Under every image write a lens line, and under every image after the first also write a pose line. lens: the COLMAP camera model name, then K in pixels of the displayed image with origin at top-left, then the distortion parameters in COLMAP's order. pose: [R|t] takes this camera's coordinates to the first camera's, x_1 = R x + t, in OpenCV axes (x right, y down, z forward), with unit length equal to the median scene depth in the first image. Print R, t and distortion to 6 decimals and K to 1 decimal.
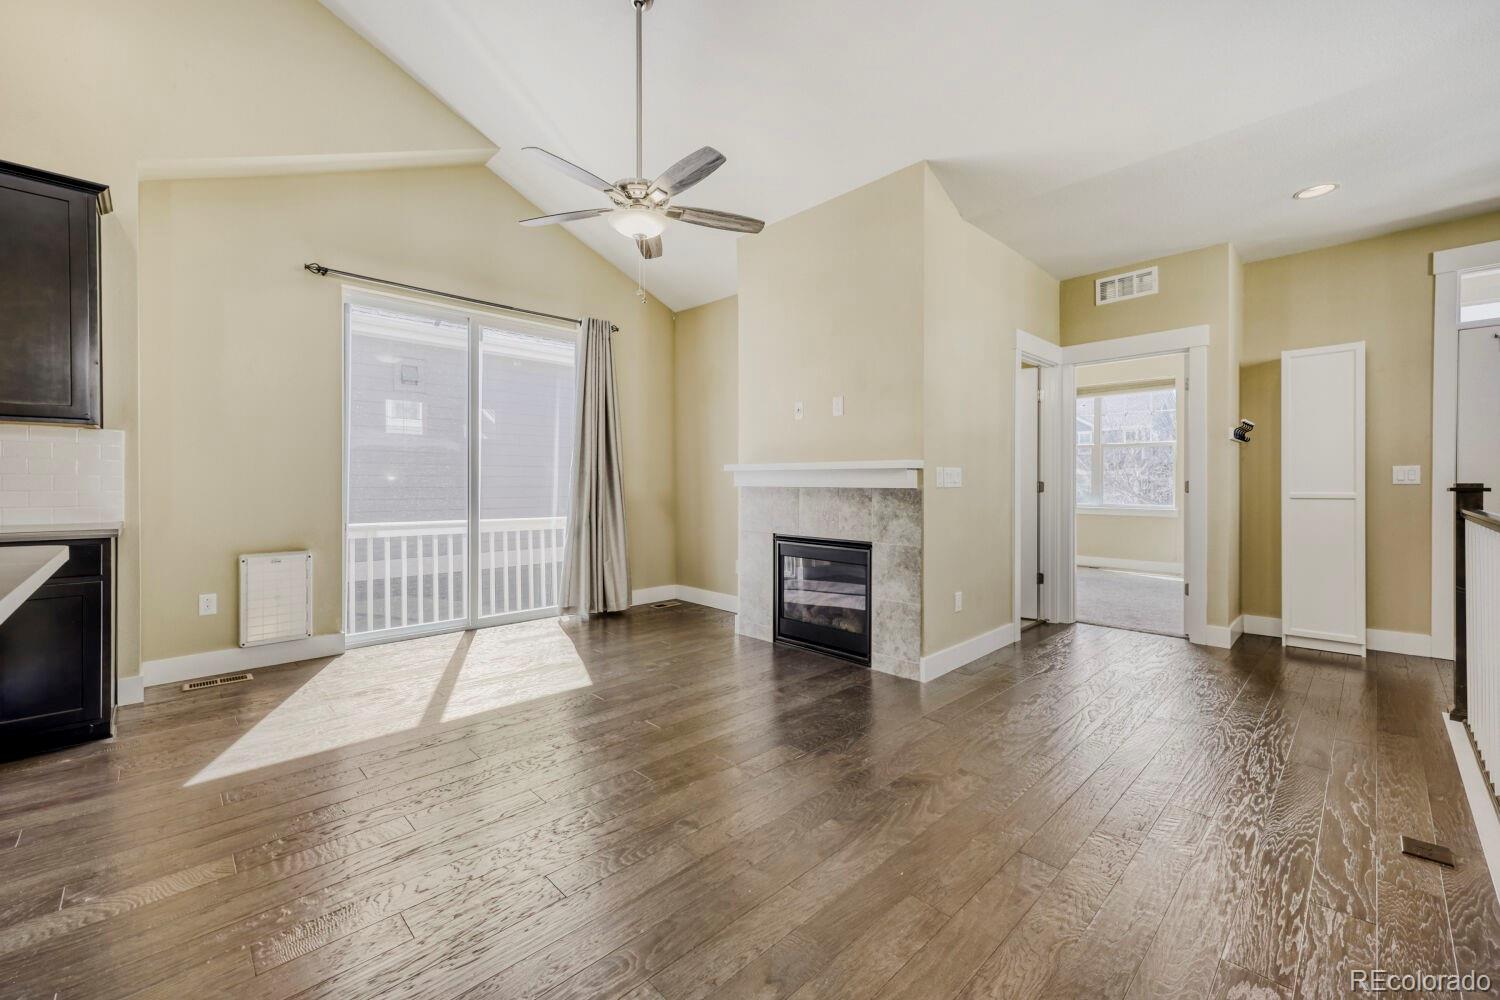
lens RADIAL K [[606.2, 0, 749.0], [0, 606.2, 486.4], [0, 0, 1]] dist [0.003478, -0.000742]
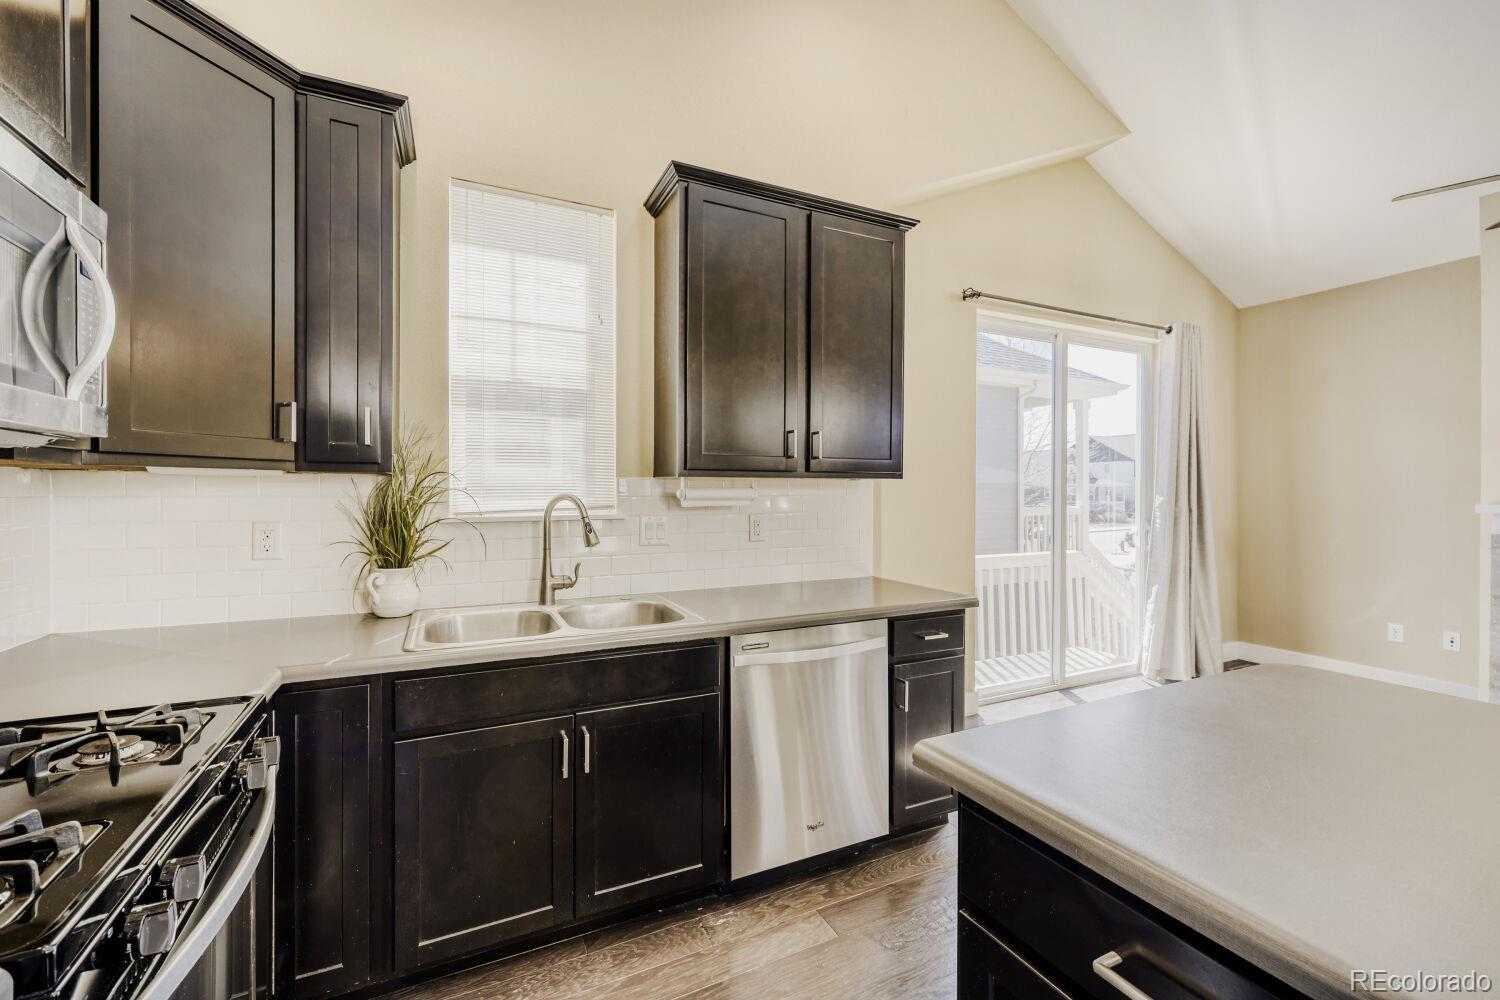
lens RADIAL K [[606.2, 0, 746.9], [0, 606.2, 488.6], [0, 0, 1]] dist [0.003478, -0.000742]
pose [[0.950375, 0.007430, -0.311019, -0.739328], [-0.006971, 0.999972, 0.002586, -0.062766], [0.311030, -0.000290, 0.950400, 0.021710]]
